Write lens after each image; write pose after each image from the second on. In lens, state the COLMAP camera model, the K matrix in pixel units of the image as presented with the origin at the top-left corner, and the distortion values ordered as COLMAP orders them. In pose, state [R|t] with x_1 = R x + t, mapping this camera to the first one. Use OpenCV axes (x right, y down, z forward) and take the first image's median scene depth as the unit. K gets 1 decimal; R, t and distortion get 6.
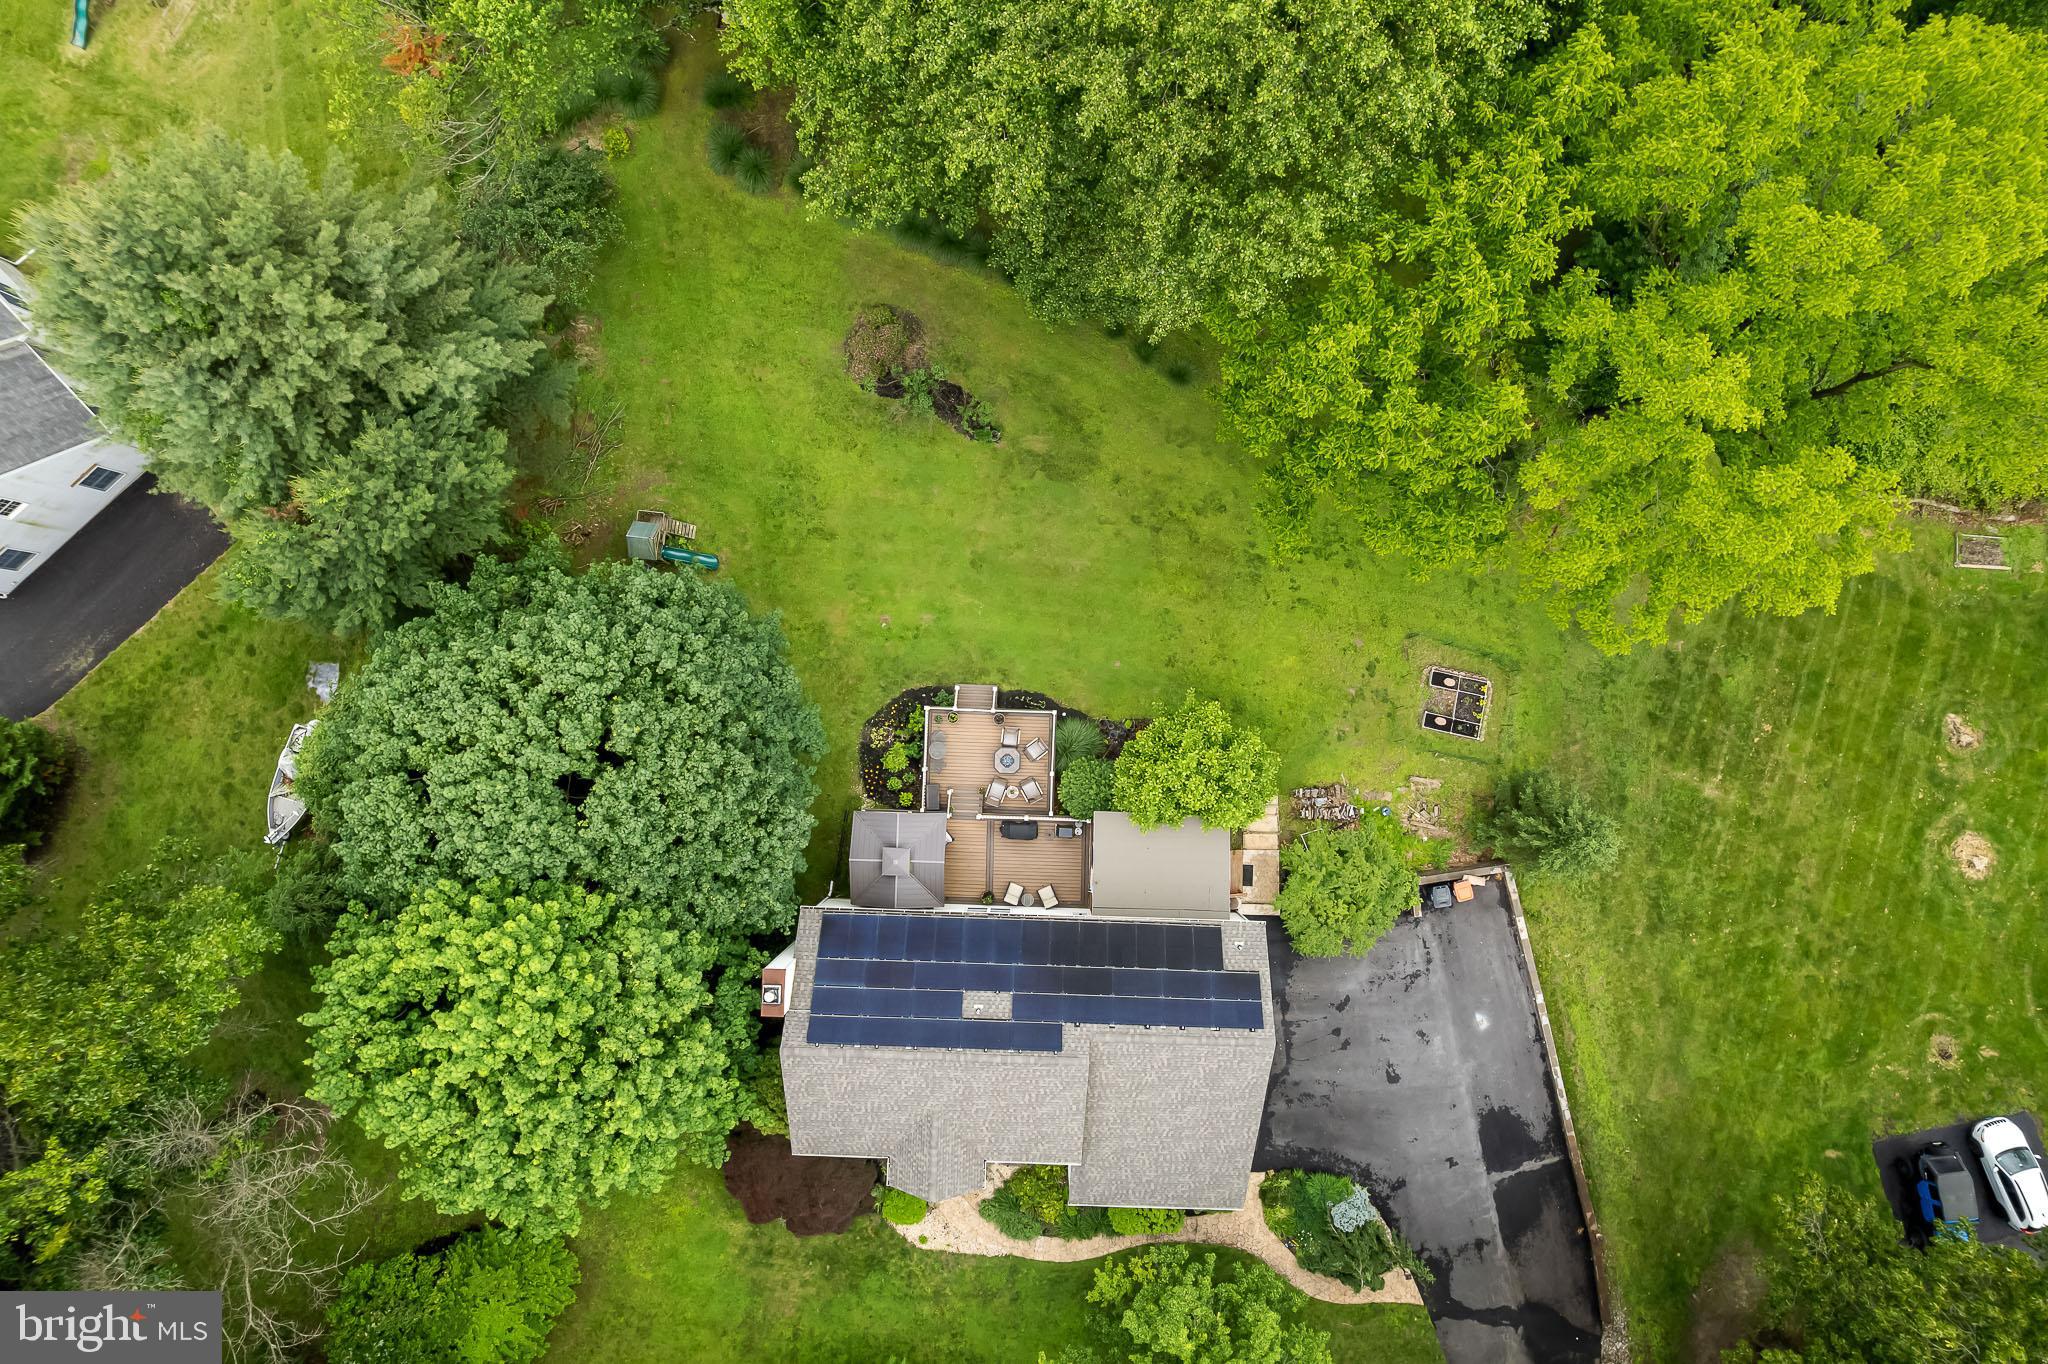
lens RADIAL K [[1313.8, 0, 1037.3], [0, 1313.8, 686.8], [0, 0, 1]] dist [-0.056929, 0.042303]
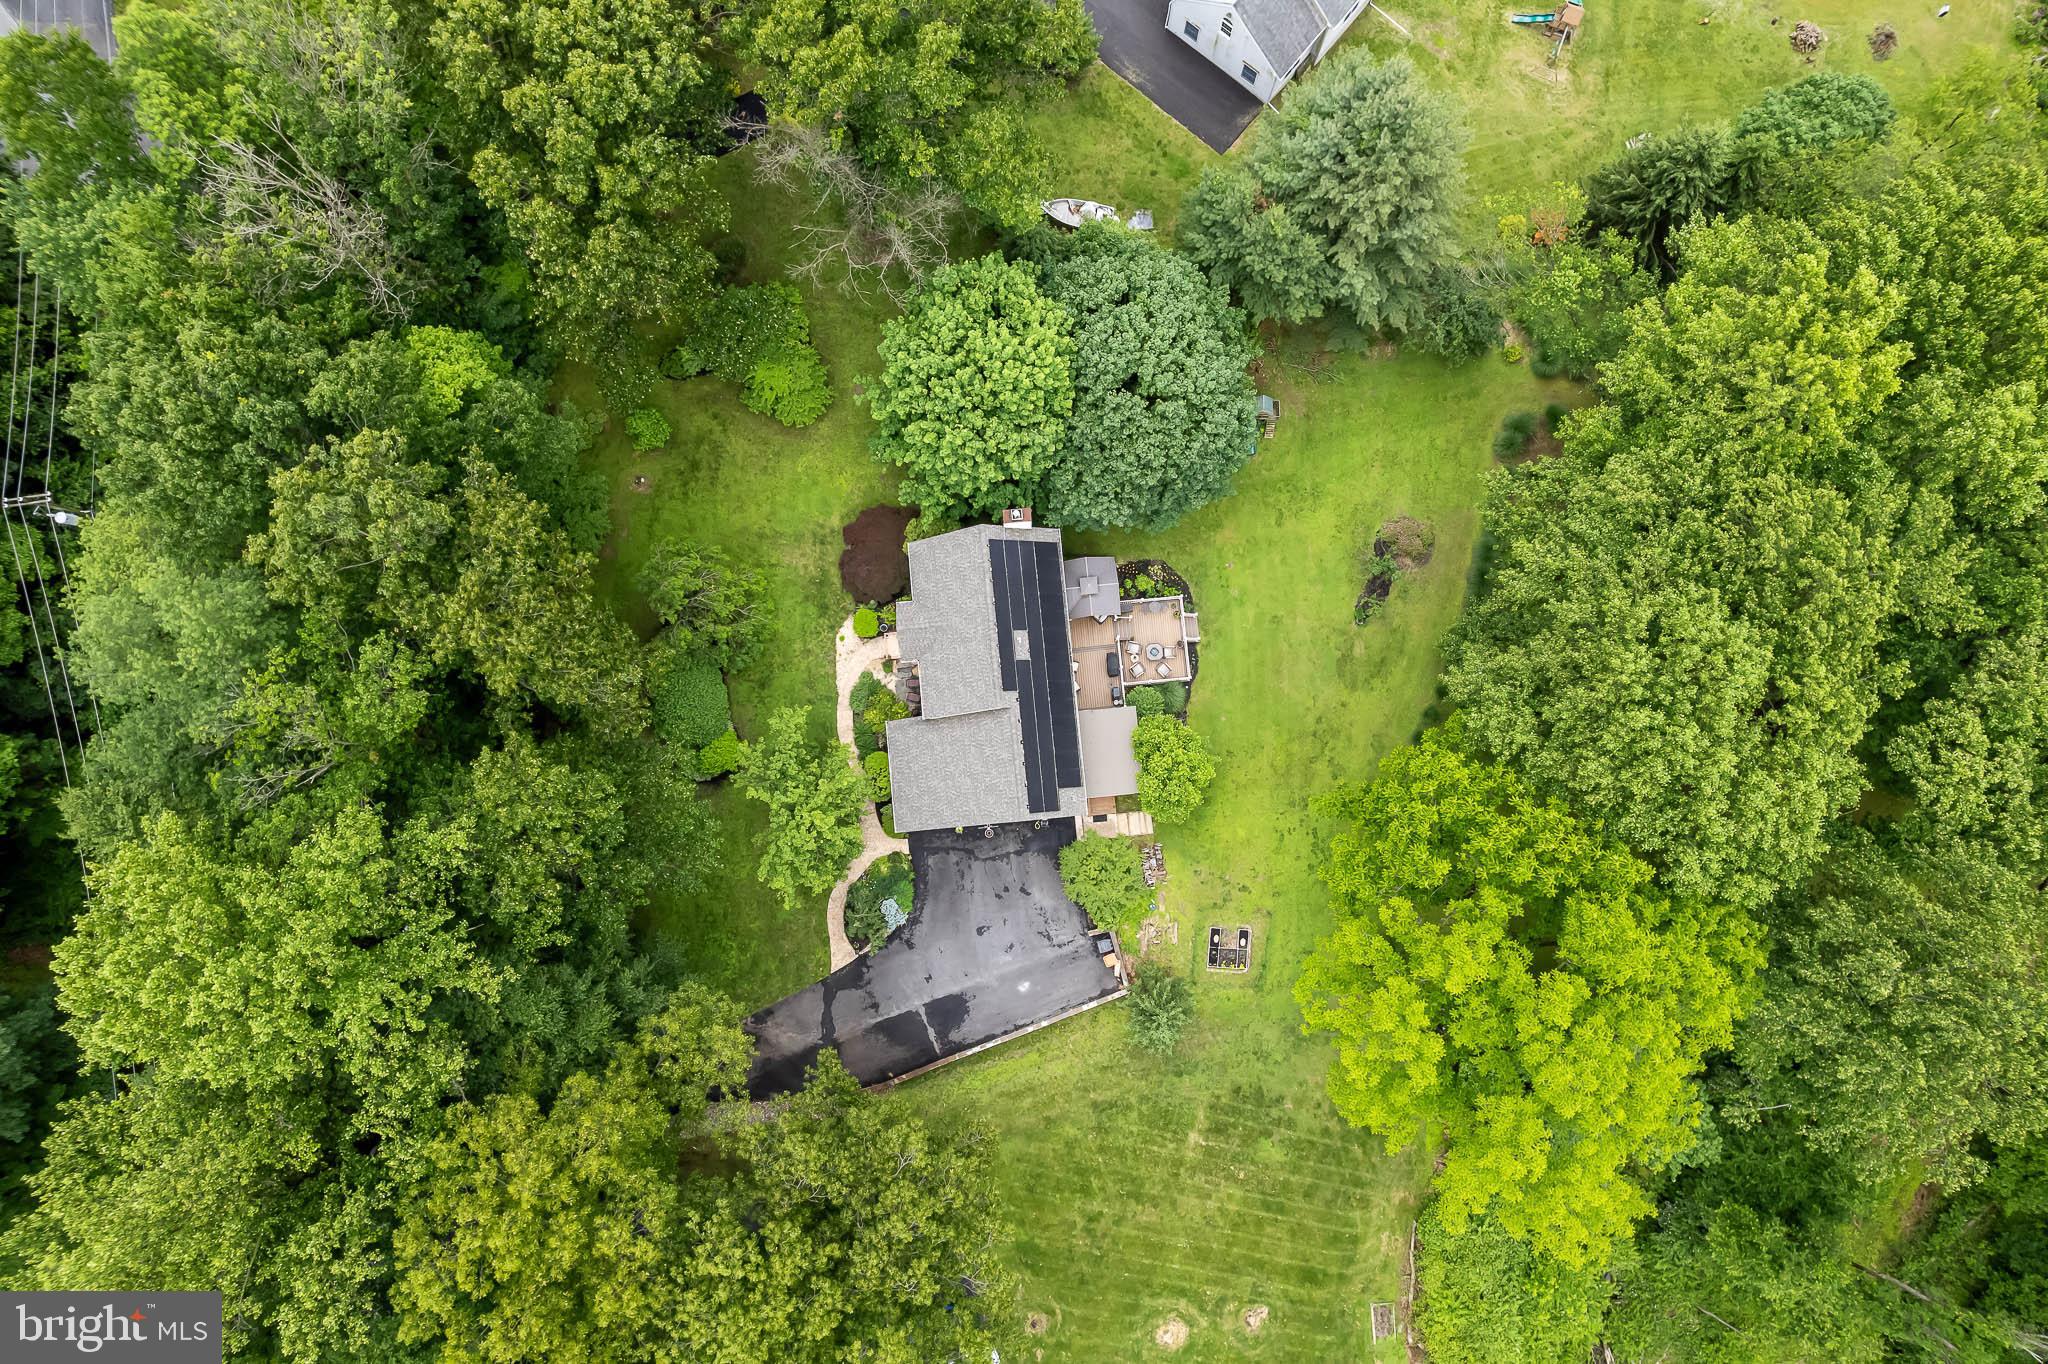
lens RADIAL K [[1313.8, 0, 1026.3], [0, 1313.8, 688.1], [0, 0, 1]] dist [-0.056929, 0.042303]
pose [[0.128510, 0.986557, -0.100949, 0.157487], [-0.991196, 0.131048, 0.018906, 0.184389], [0.031881, 0.097630, 0.994712, -0.545739]]
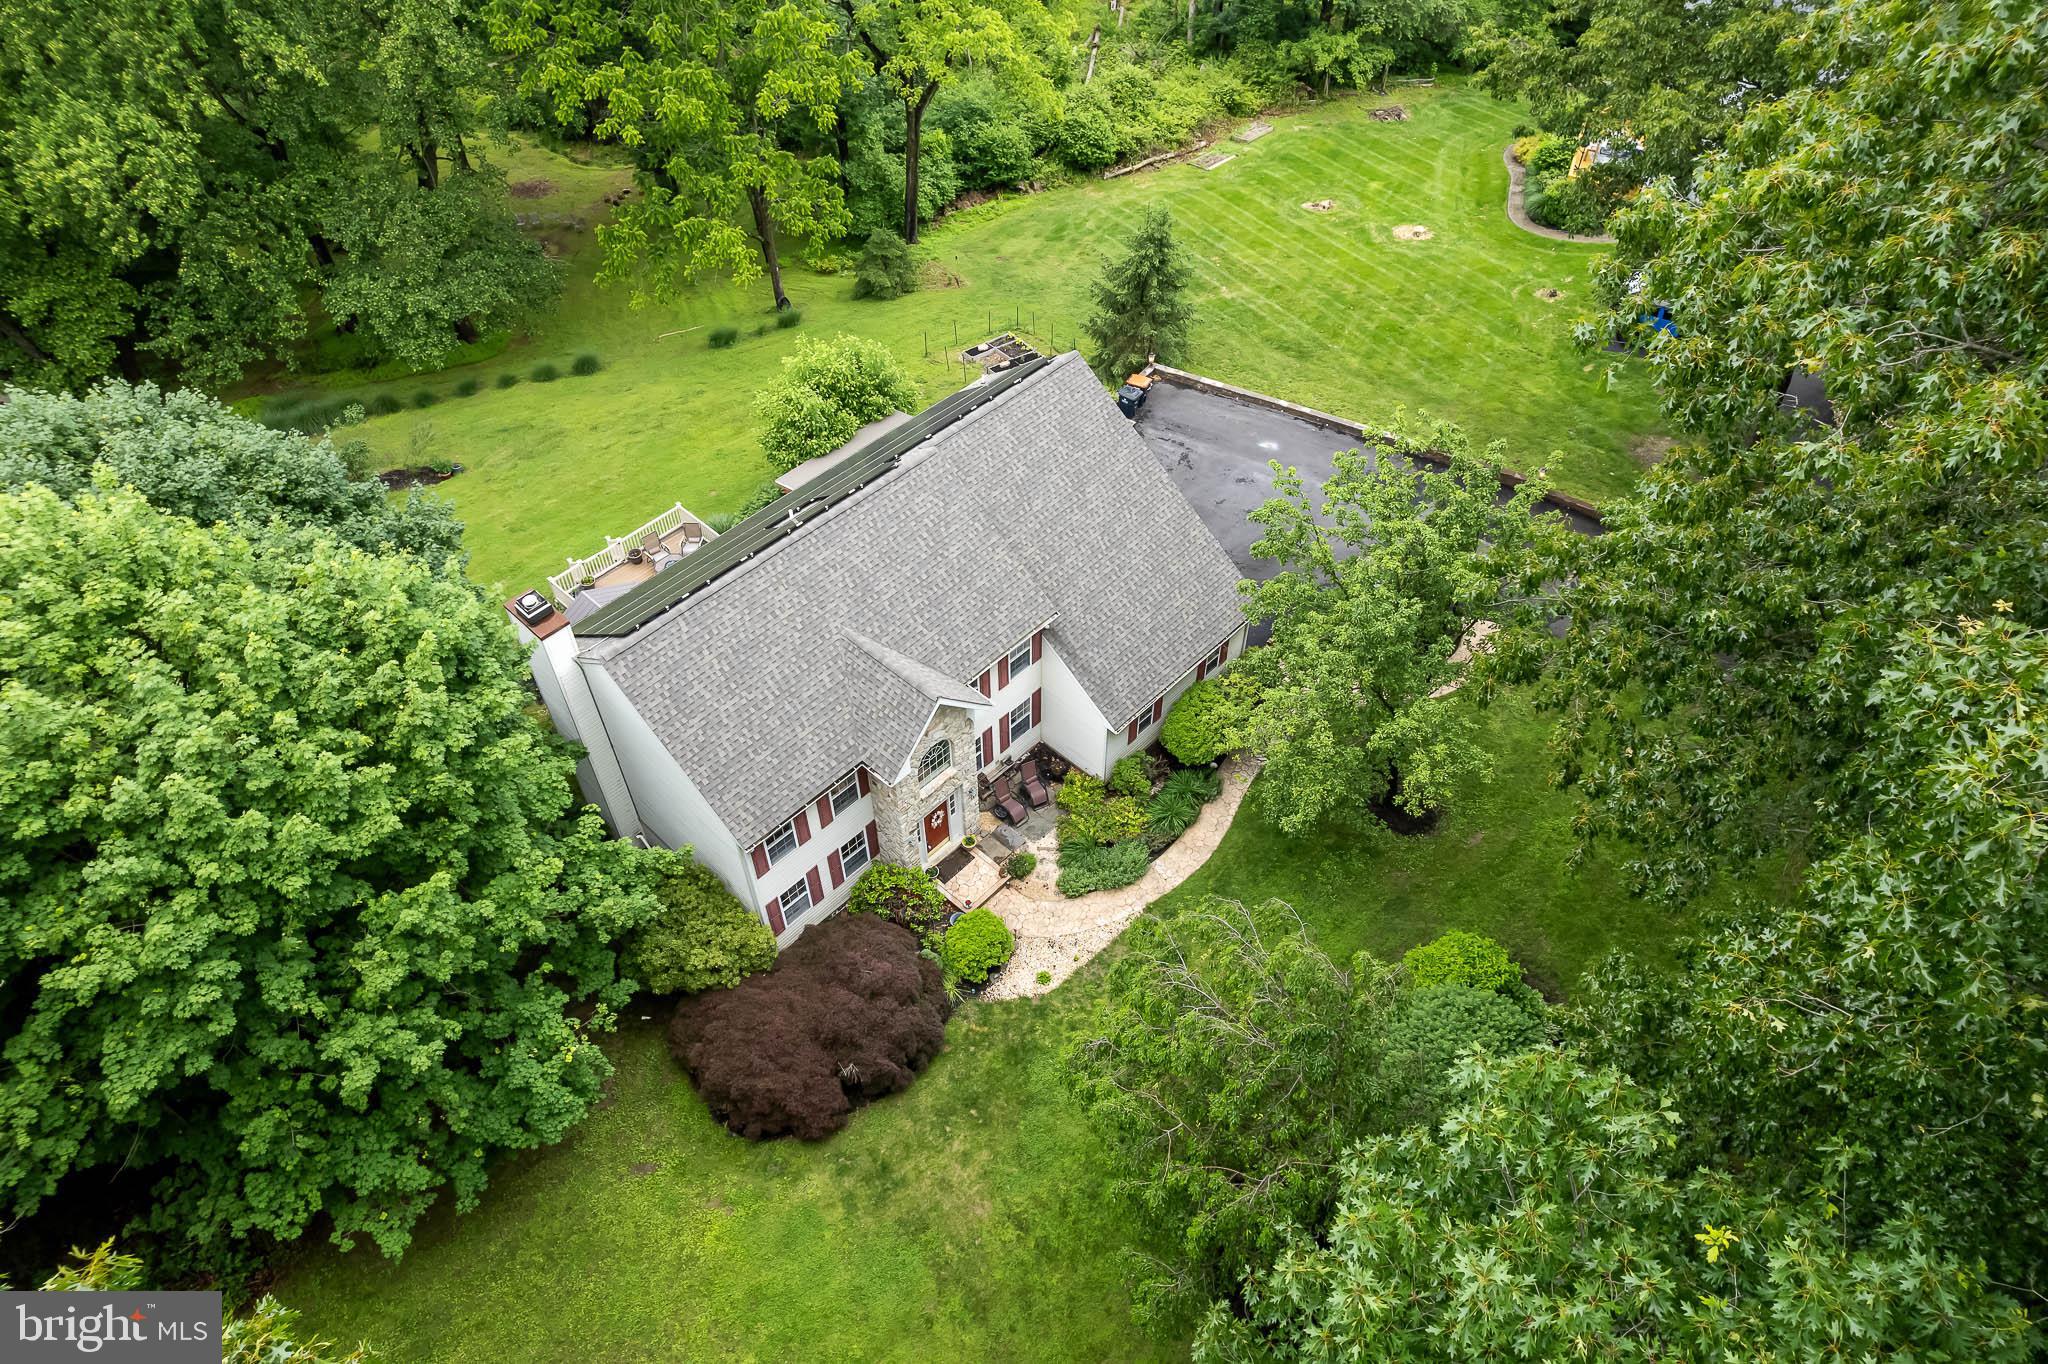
lens RADIAL K [[1313.8, 0, 1039.6], [0, 1313.8, 673.0], [0, 0, 1]] dist [-0.056929, 0.042303]
pose [[0.656116, -0.560707, 0.505094, -0.327783], [0.754376, 0.505687, -0.418567, 0.614699], [-0.020726, 0.655658, 0.754773, 0.420082]]
